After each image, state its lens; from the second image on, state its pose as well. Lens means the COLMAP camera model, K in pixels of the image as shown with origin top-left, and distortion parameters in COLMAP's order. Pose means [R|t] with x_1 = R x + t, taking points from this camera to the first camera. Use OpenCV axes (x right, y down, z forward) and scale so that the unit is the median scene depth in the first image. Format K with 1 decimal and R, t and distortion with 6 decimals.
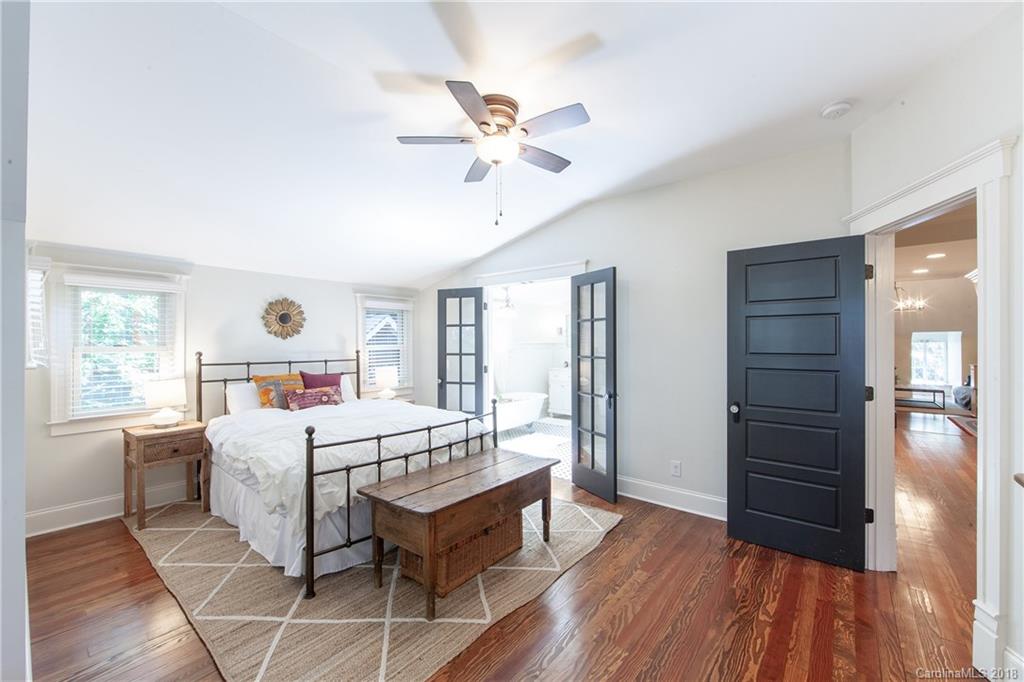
lens RADIAL K [[410.1, 0, 512.0], [0, 410.1, 341.0], [0, 0, 1]] dist [-0.002678, -0.000322]
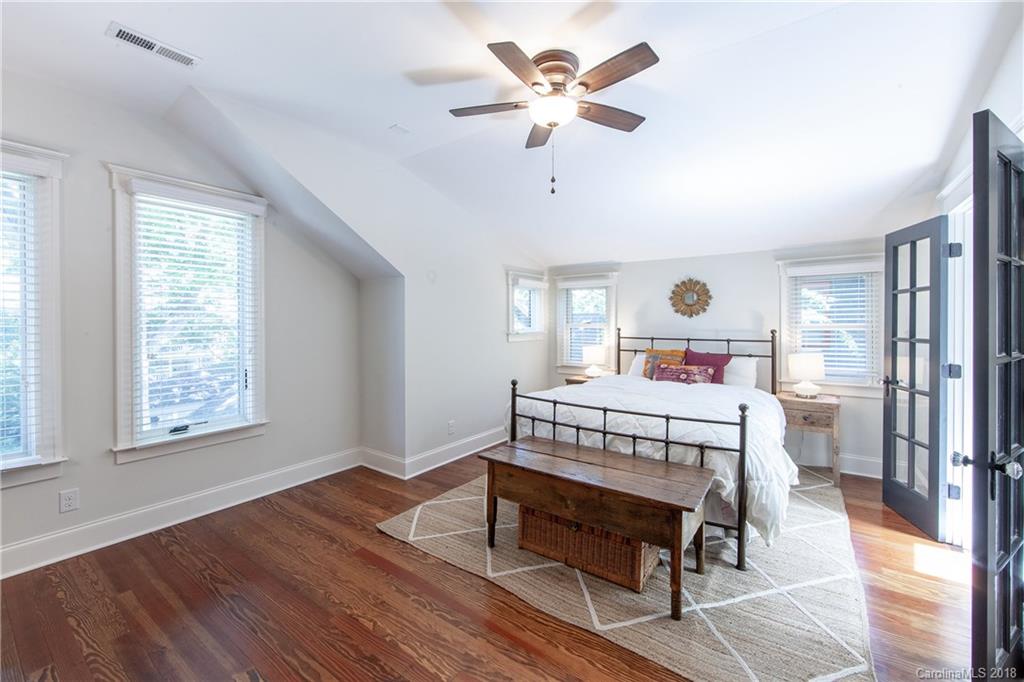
lens RADIAL K [[421.0, 0, 506.5], [0, 421.0, 323.7], [0, 0, 1]] dist [-0.002851, -0.000120]
pose [[0.054280, 0.004392, -0.998516, 0.598237], [0.005567, 0.999973, 0.004701, 0.004305], [0.998510, -0.005814, 0.054254, 0.555675]]
